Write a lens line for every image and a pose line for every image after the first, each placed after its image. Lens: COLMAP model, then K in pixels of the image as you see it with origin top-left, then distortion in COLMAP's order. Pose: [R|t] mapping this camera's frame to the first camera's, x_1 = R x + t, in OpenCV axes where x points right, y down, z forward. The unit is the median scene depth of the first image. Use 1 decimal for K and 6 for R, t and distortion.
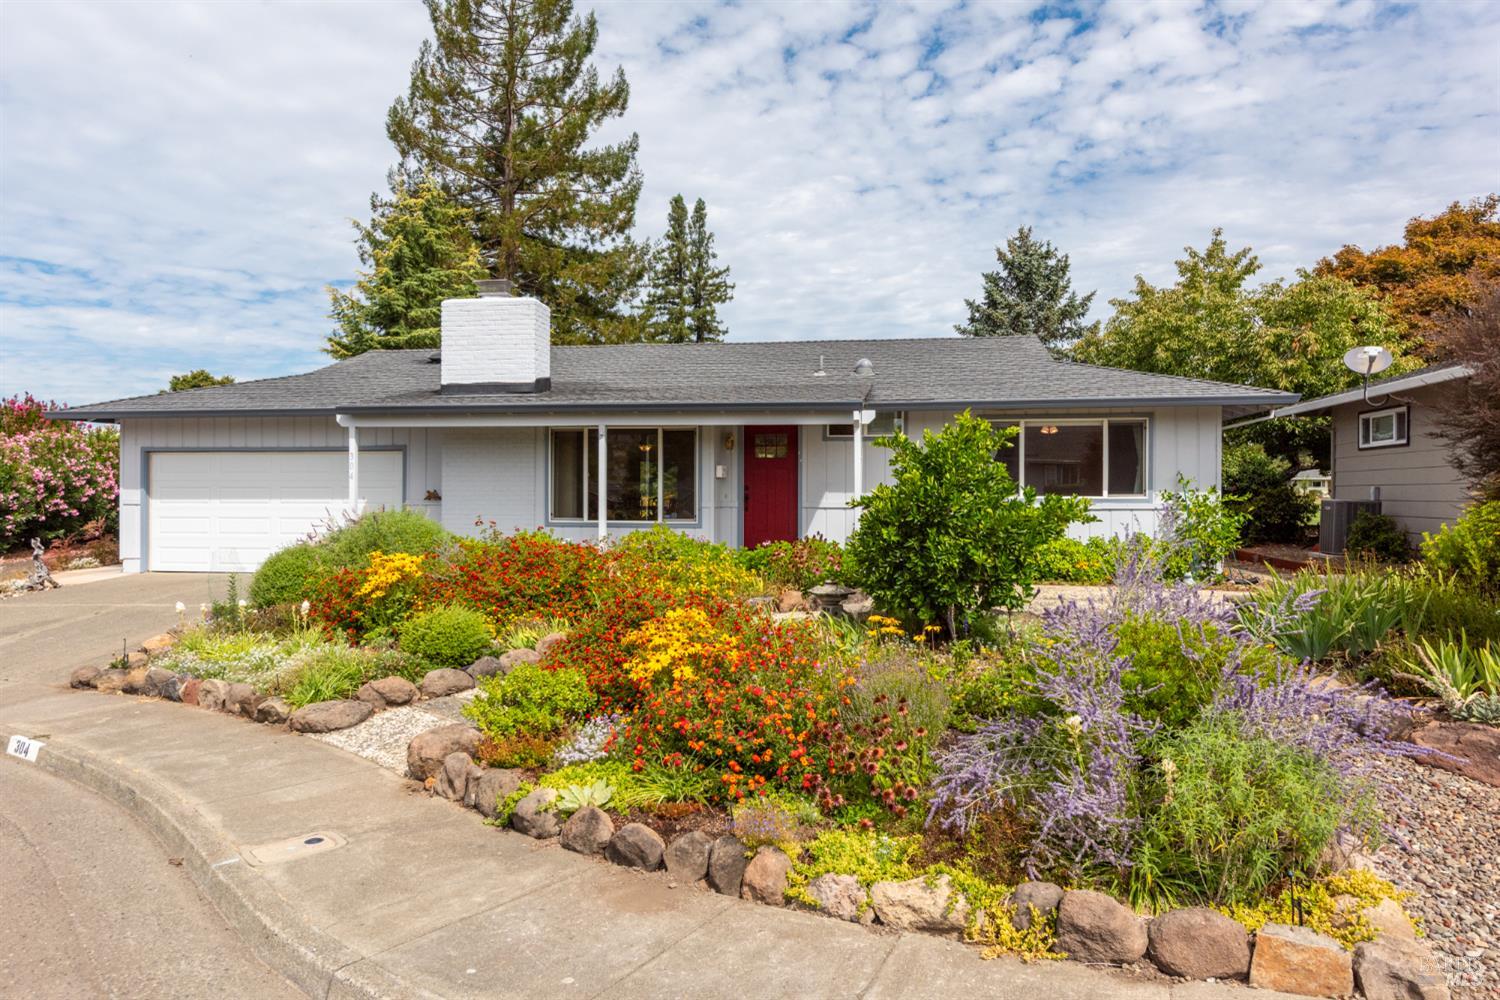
lens RADIAL K [[1006.8, 0, 747.2], [0, 1006.8, 486.8], [0, 0, 1]] dist [0.002640, -0.000804]
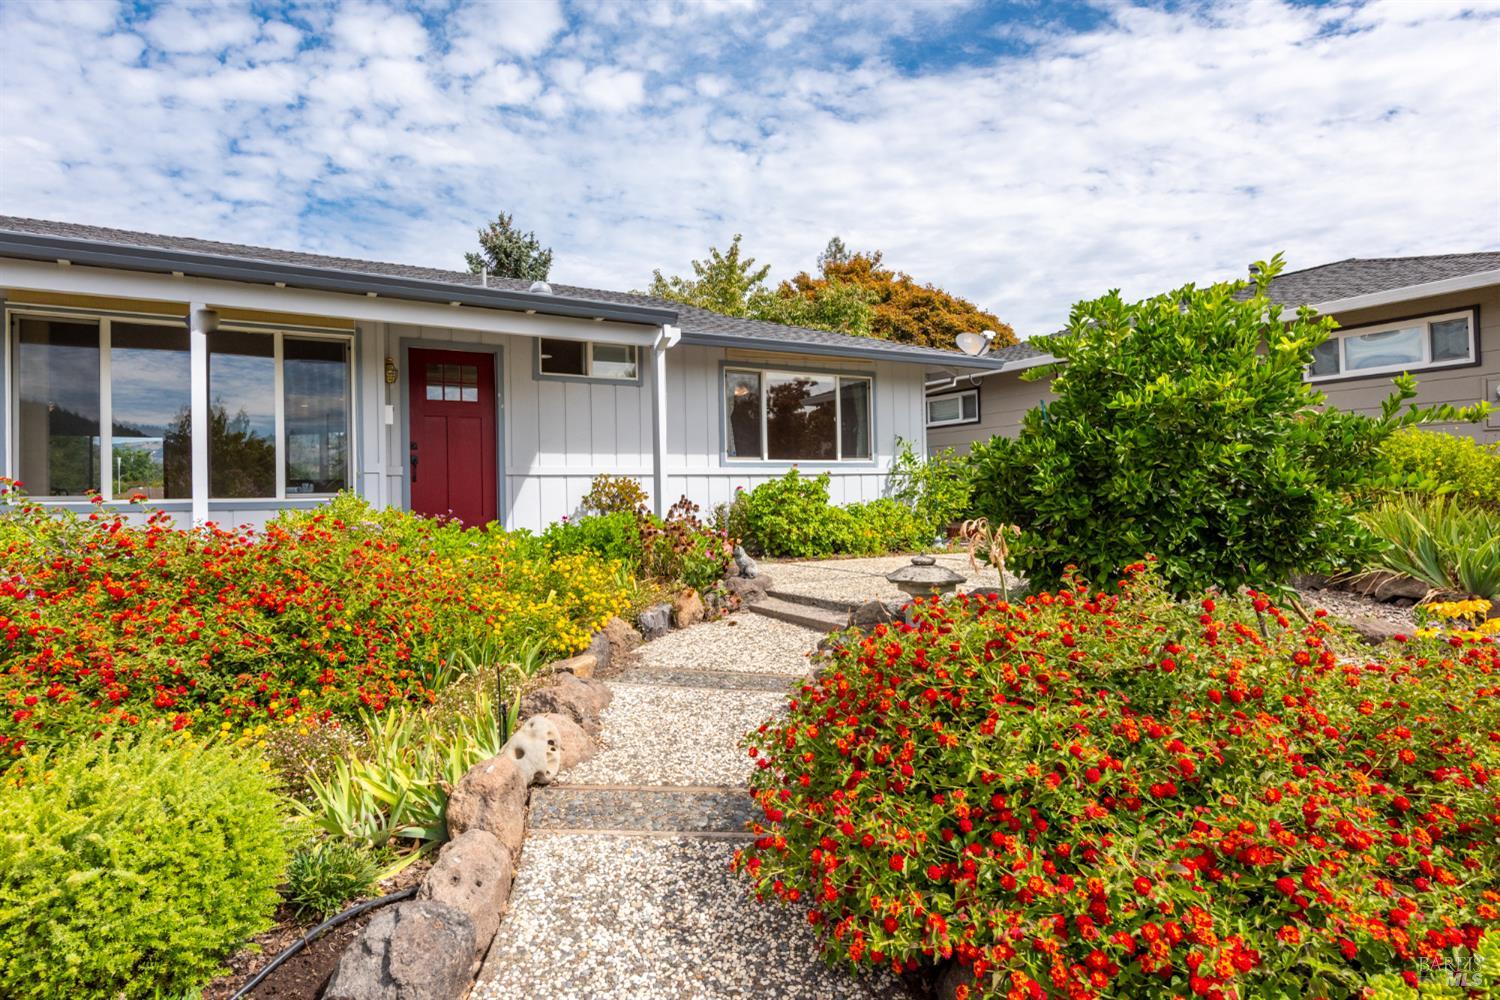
lens RADIAL K [[817.5, 0, 746.3], [0, 817.5, 490.0], [0, 0, 1]] dist [-0.001940, -0.000377]
pose [[0.732326, -0.012464, 0.680840, -0.120523], [0.014981, 0.999885, 0.002192, 0.018954], [-0.680789, 0.008594, 0.732429, 0.287765]]
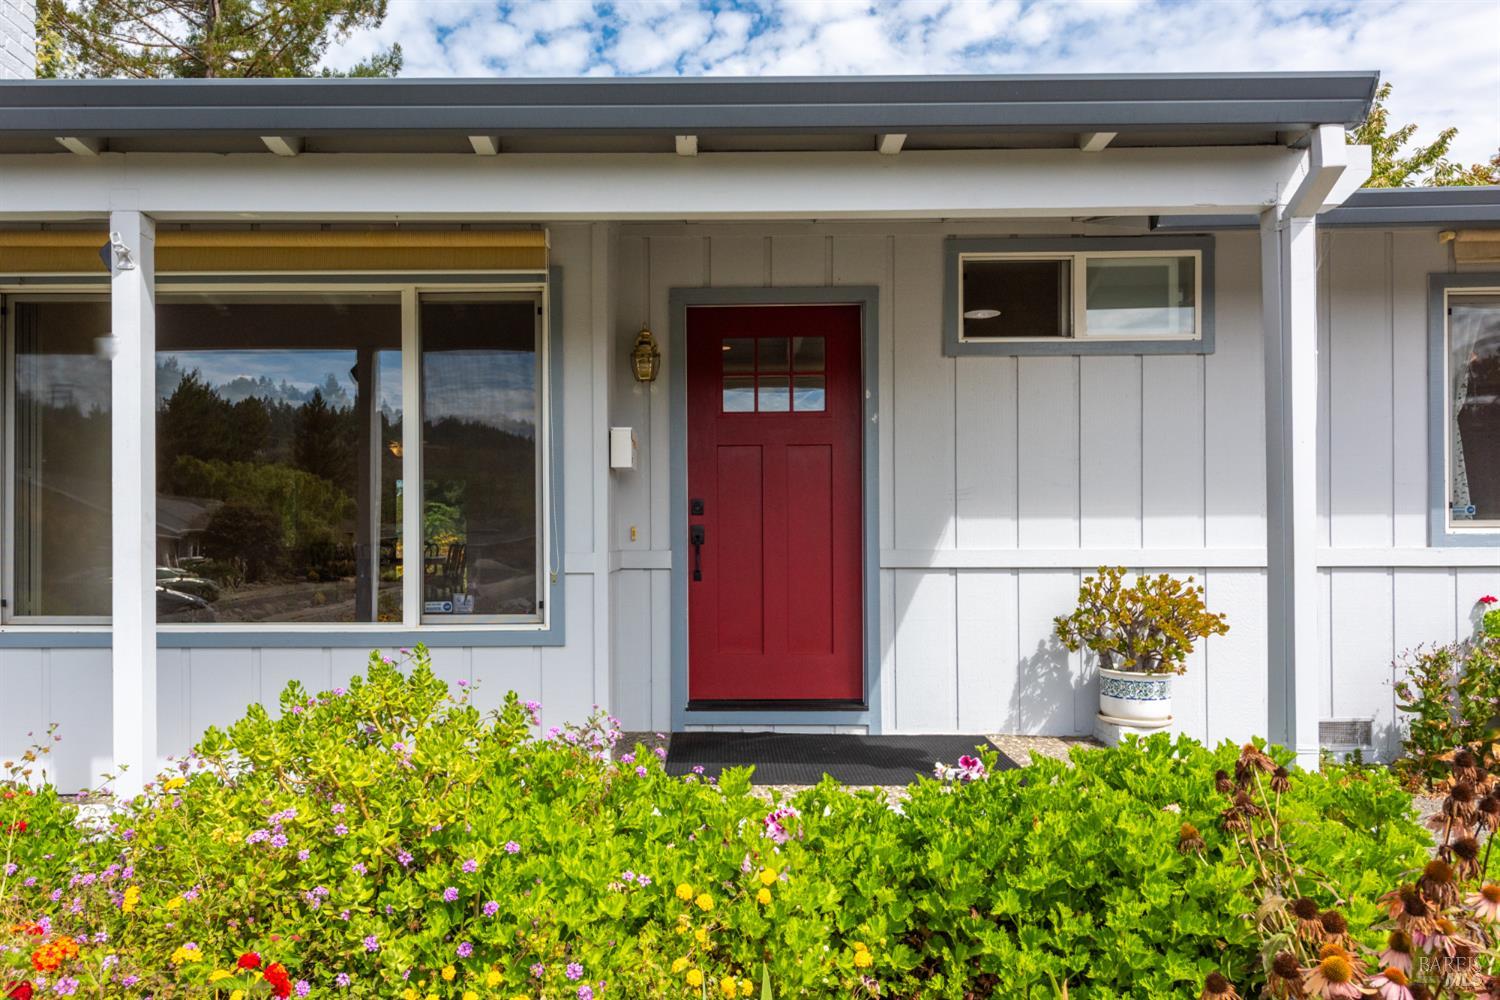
lens RADIAL K [[965.5, 0, 685.7], [0, 965.5, 538.8], [0, 0, 1]] dist [-0.001091, -0.000686]
pose [[0.986789, -0.007648, 0.161833, -0.031906], [0.006392, 0.999945, 0.008285, 0.005163], [-0.161887, -0.007141, 0.986783, 0.423792]]
